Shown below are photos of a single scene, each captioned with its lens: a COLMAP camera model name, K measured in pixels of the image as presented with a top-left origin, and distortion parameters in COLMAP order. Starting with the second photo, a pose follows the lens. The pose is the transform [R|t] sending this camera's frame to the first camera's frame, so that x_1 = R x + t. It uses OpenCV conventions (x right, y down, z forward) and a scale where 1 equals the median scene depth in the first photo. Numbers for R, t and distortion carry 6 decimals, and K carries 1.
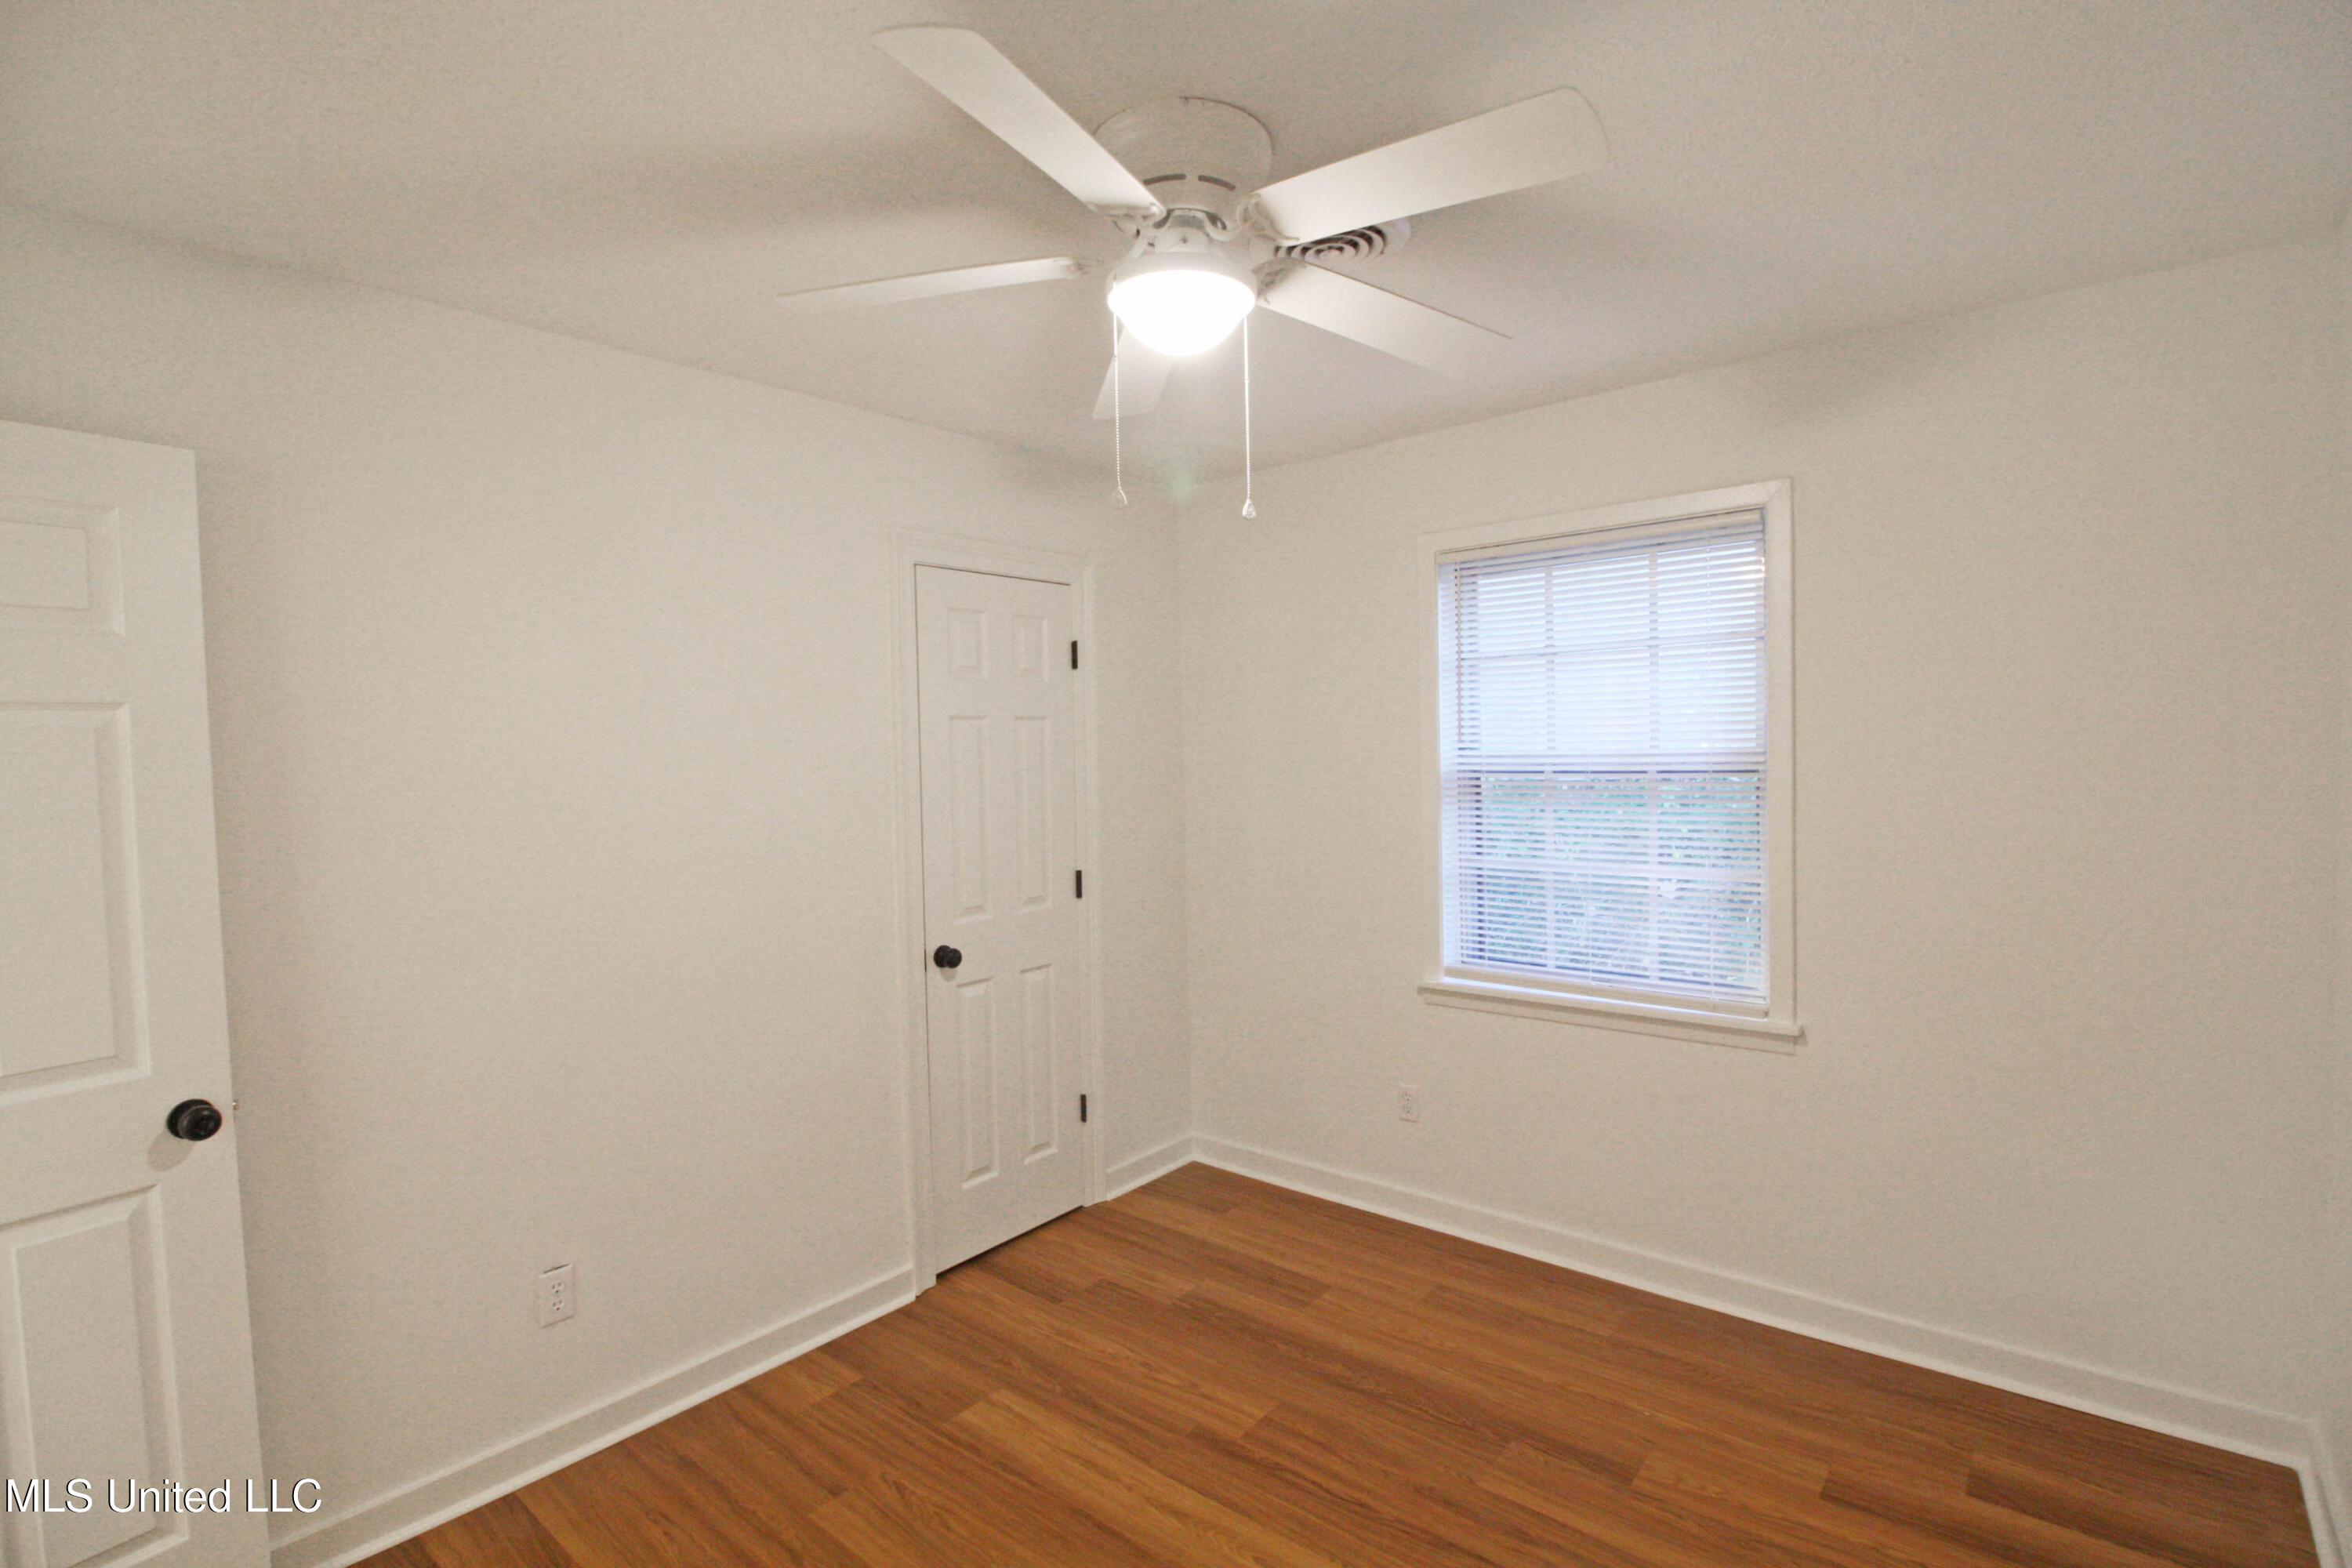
lens RADIAL K [[1101.5, 0, 1176.0], [0, 1101.5, 784.0], [0, 0, 1]] dist [-0.000618, -0.013660]
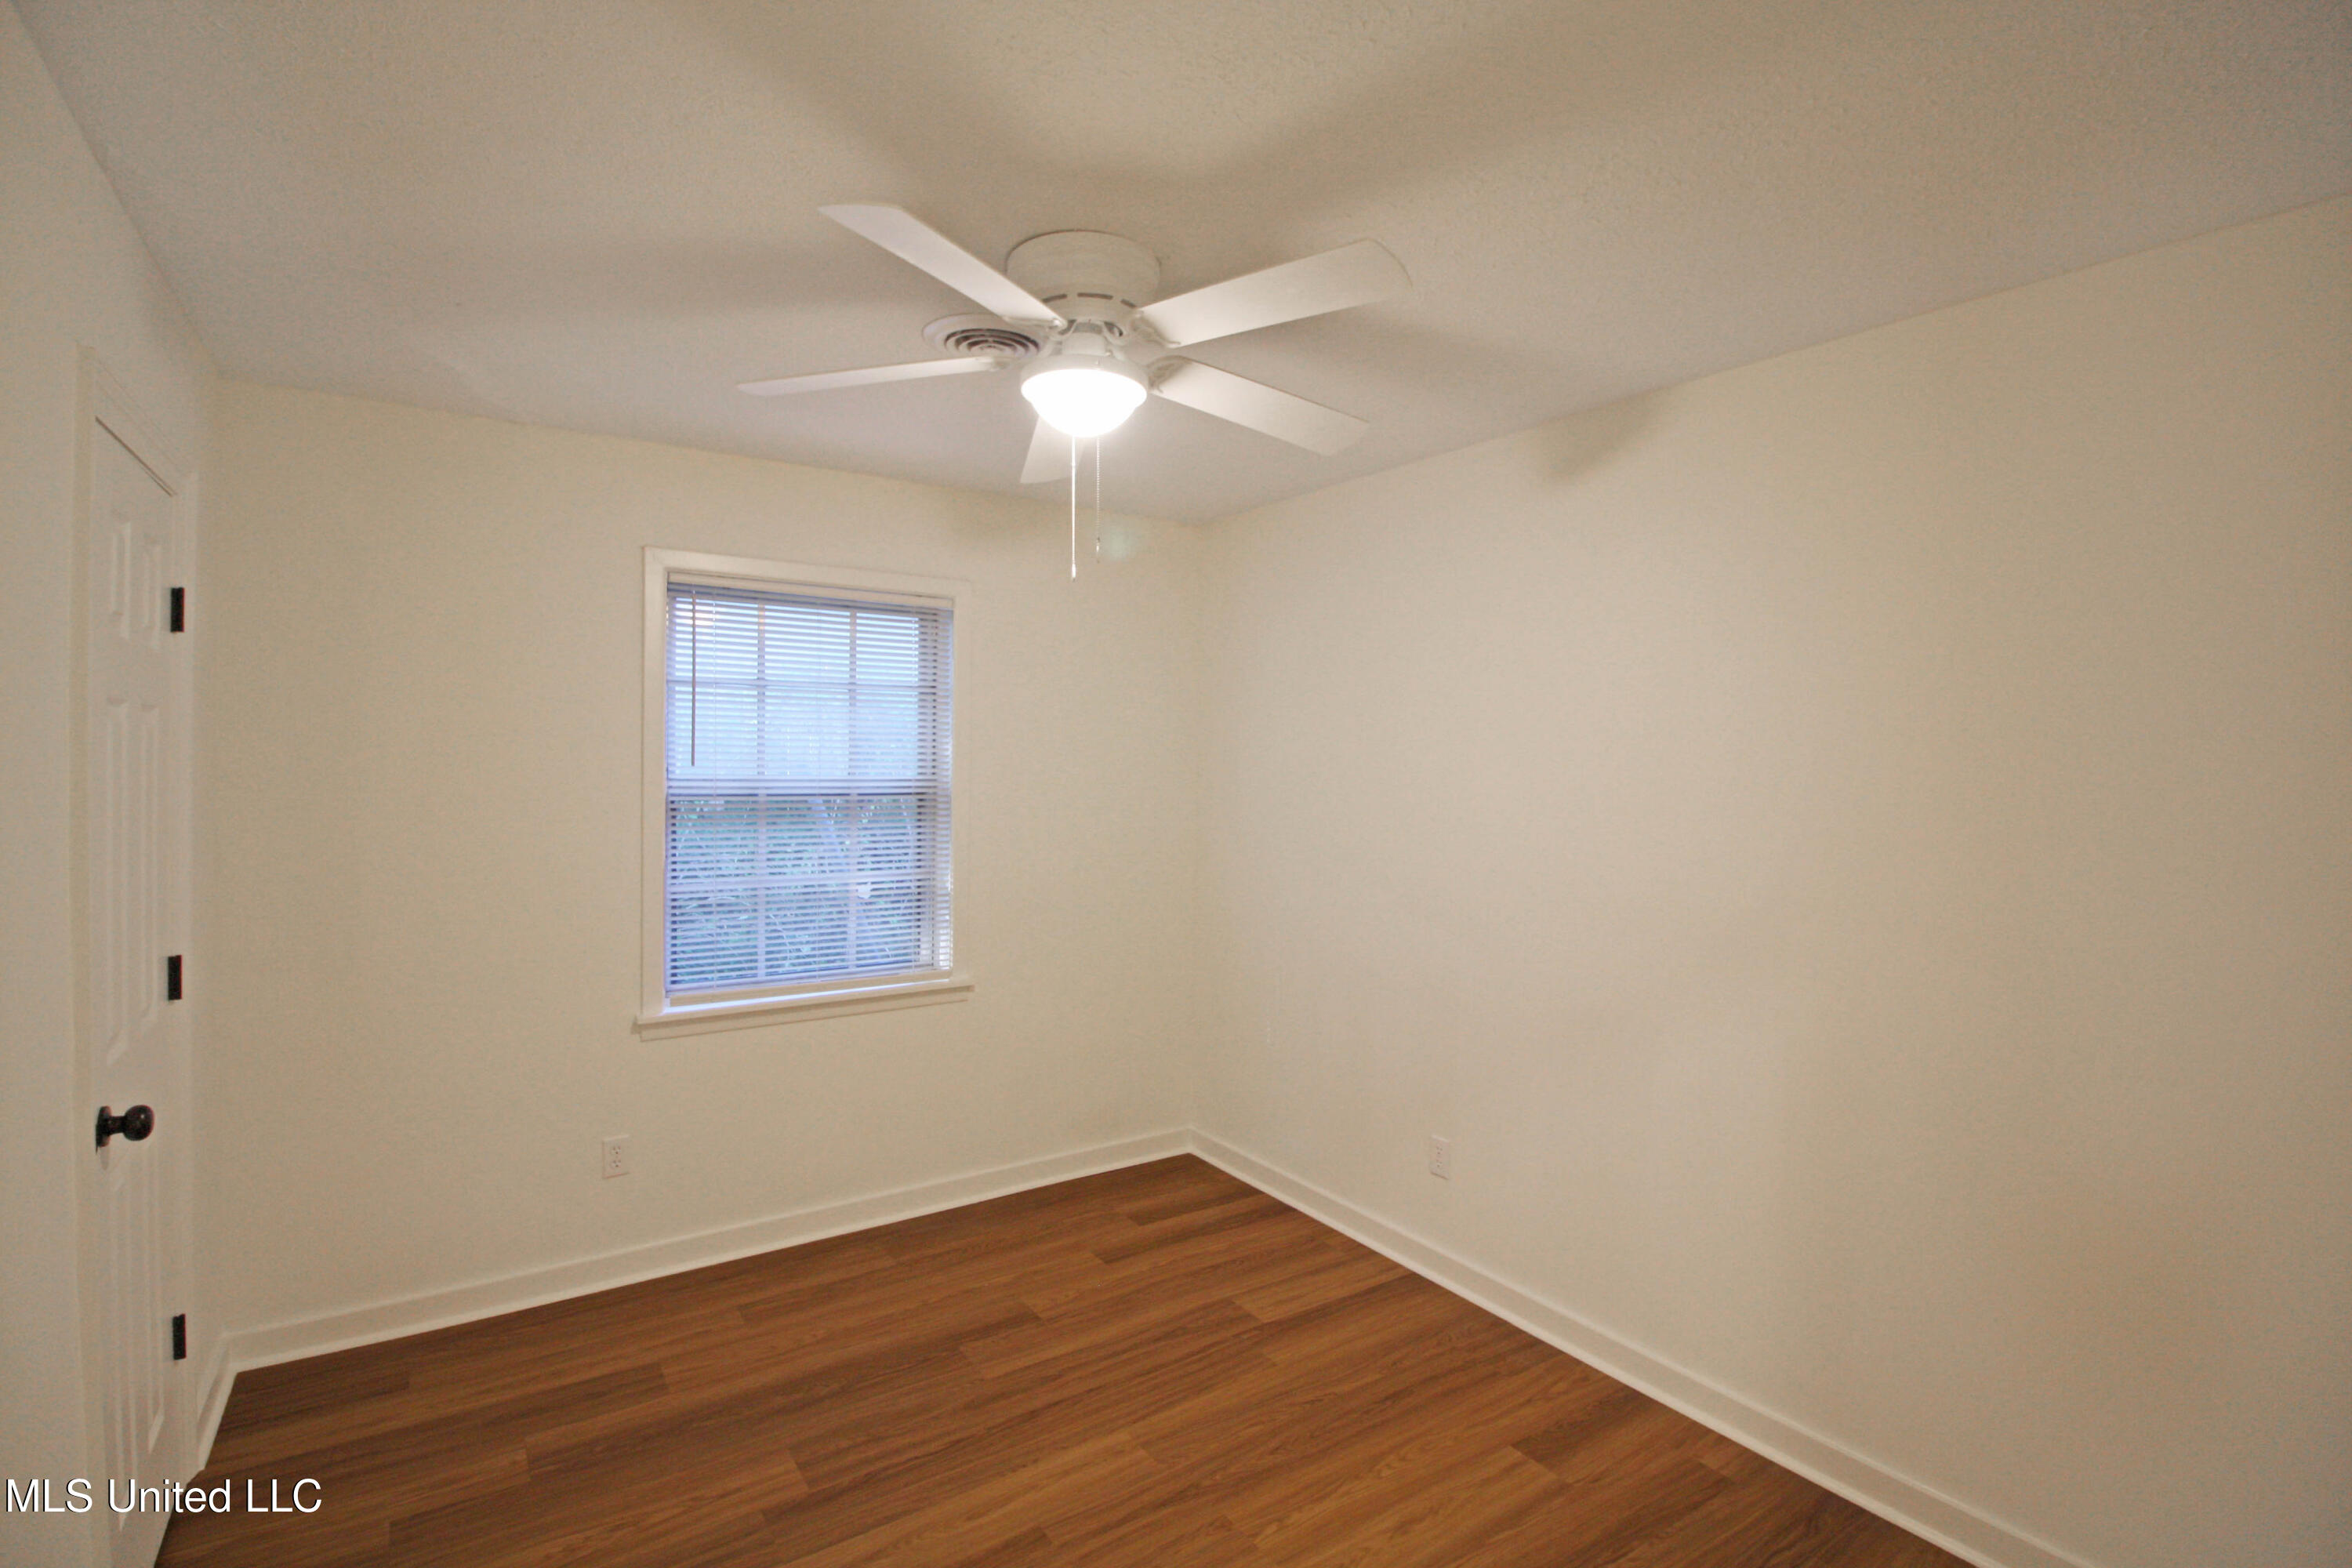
lens RADIAL K [[1123.3, 0, 1175.4], [0, 1123.3, 761.1], [0, 0, 1]] dist [-0.001900, -0.015863]
pose [[0.251433, 0.026920, 0.967500, -0.691759], [0.014779, 0.999390, -0.031648, -0.003541], [-0.967762, 0.022256, 0.250881, 0.363590]]
